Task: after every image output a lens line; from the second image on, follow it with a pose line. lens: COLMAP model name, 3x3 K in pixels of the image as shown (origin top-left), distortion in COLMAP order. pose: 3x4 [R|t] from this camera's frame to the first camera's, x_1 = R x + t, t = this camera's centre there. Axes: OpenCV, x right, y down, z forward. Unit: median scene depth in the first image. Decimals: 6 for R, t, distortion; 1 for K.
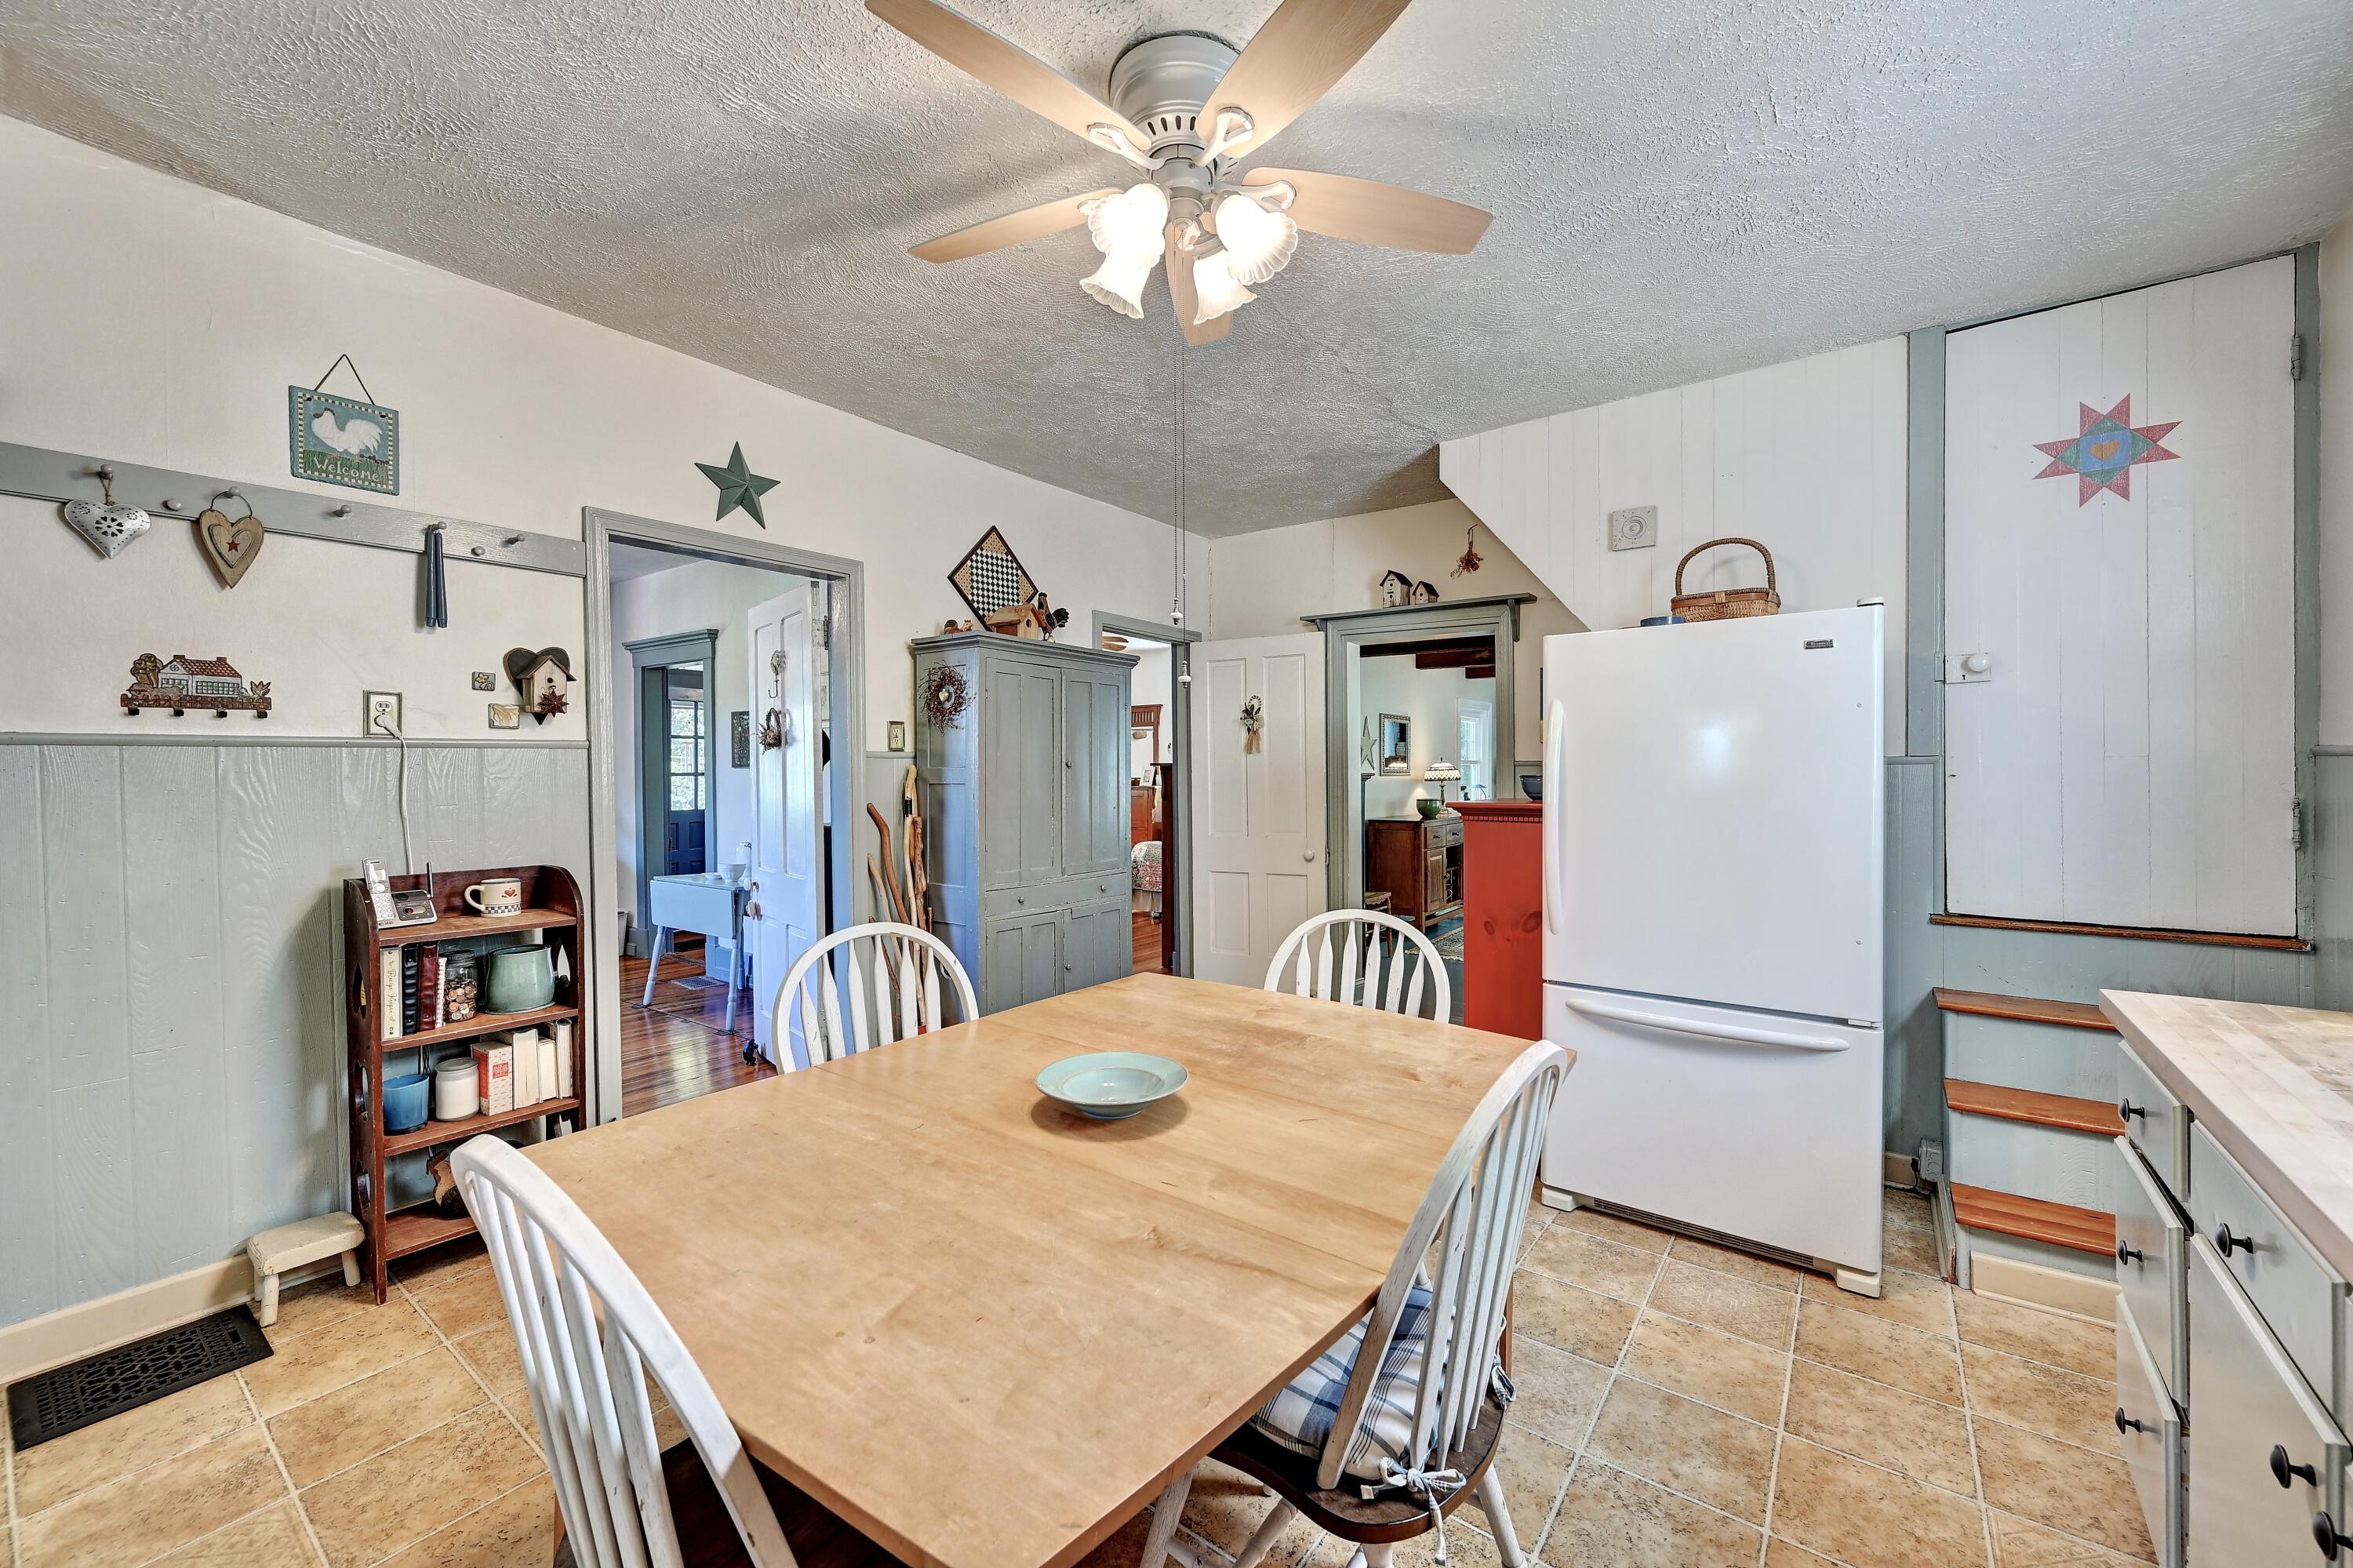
lens RADIAL K [[920.6, 0, 1181.2], [0, 920.6, 776.6], [0, 0, 1]] dist [-0.000428, -0.000001]
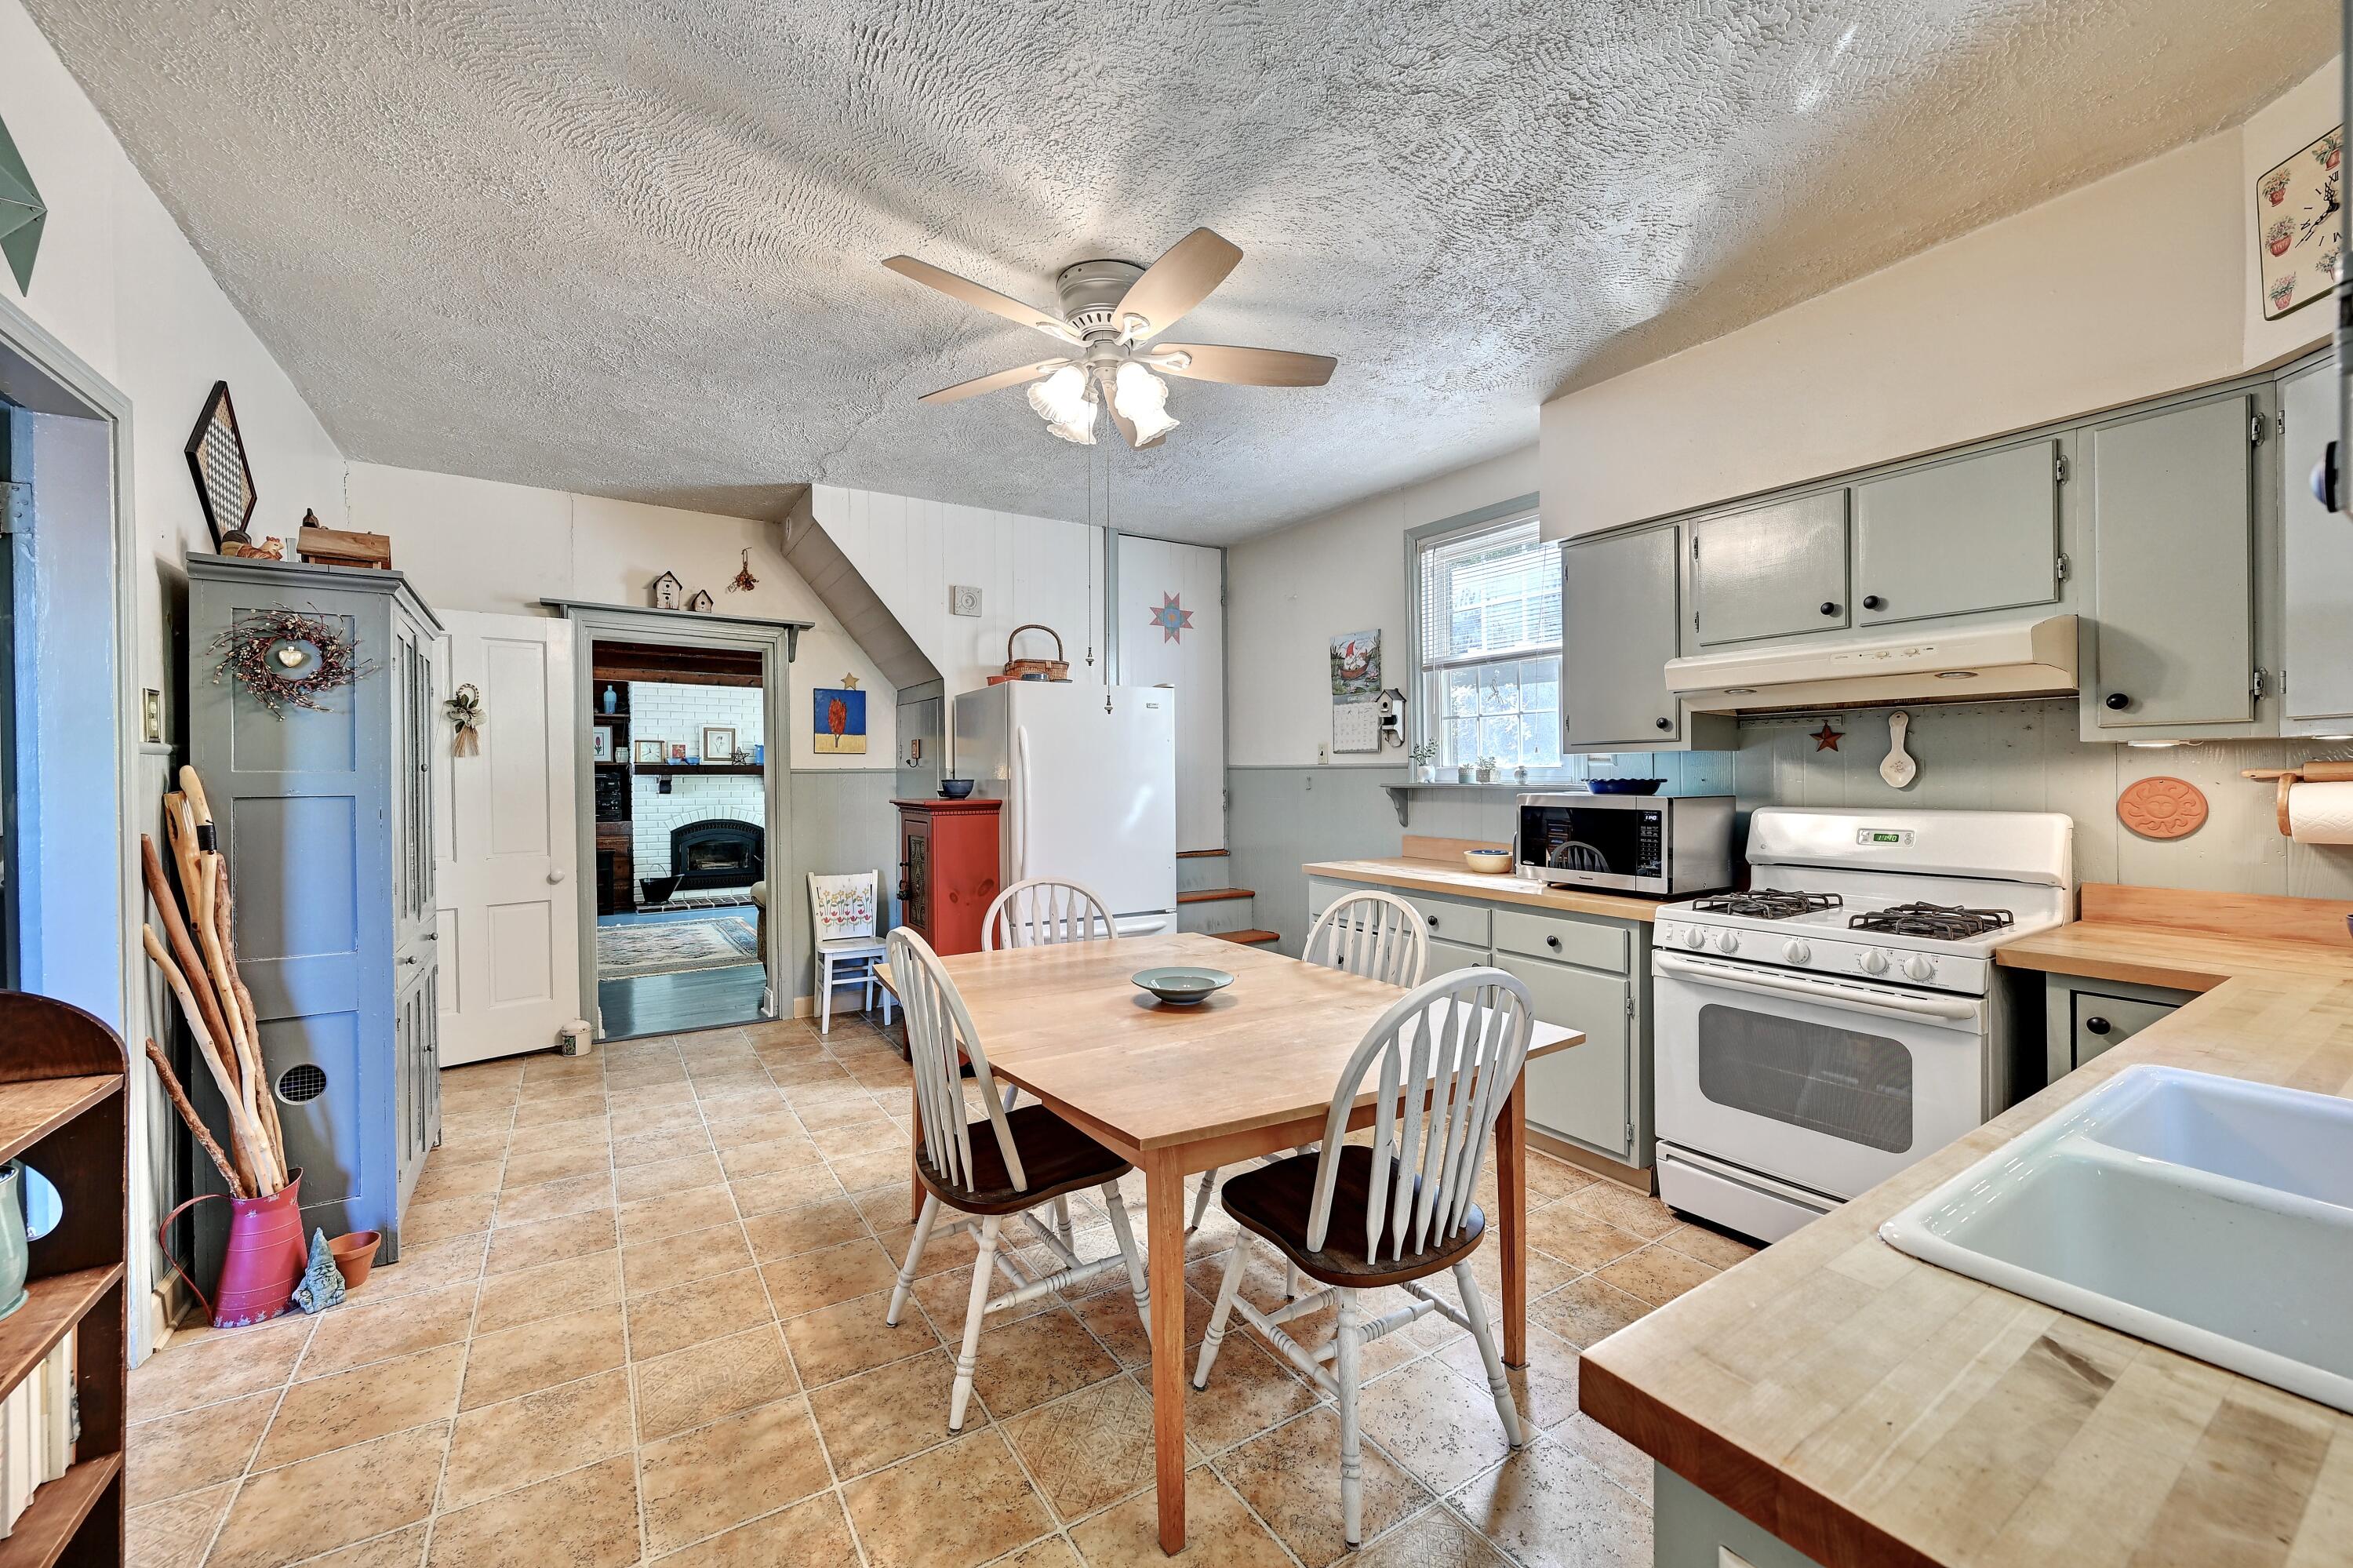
lens RADIAL K [[920.6, 0, 1175.4], [0, 920.6, 781.9], [0, 0, 1]] dist [-0.000428, -0.000001]
pose [[0.346376, -0.006157, 0.938076, -0.863595], [0.009561, 0.999950, 0.003033, 0.000482], [-0.938047, 0.007918, 0.346417, 0.285443]]
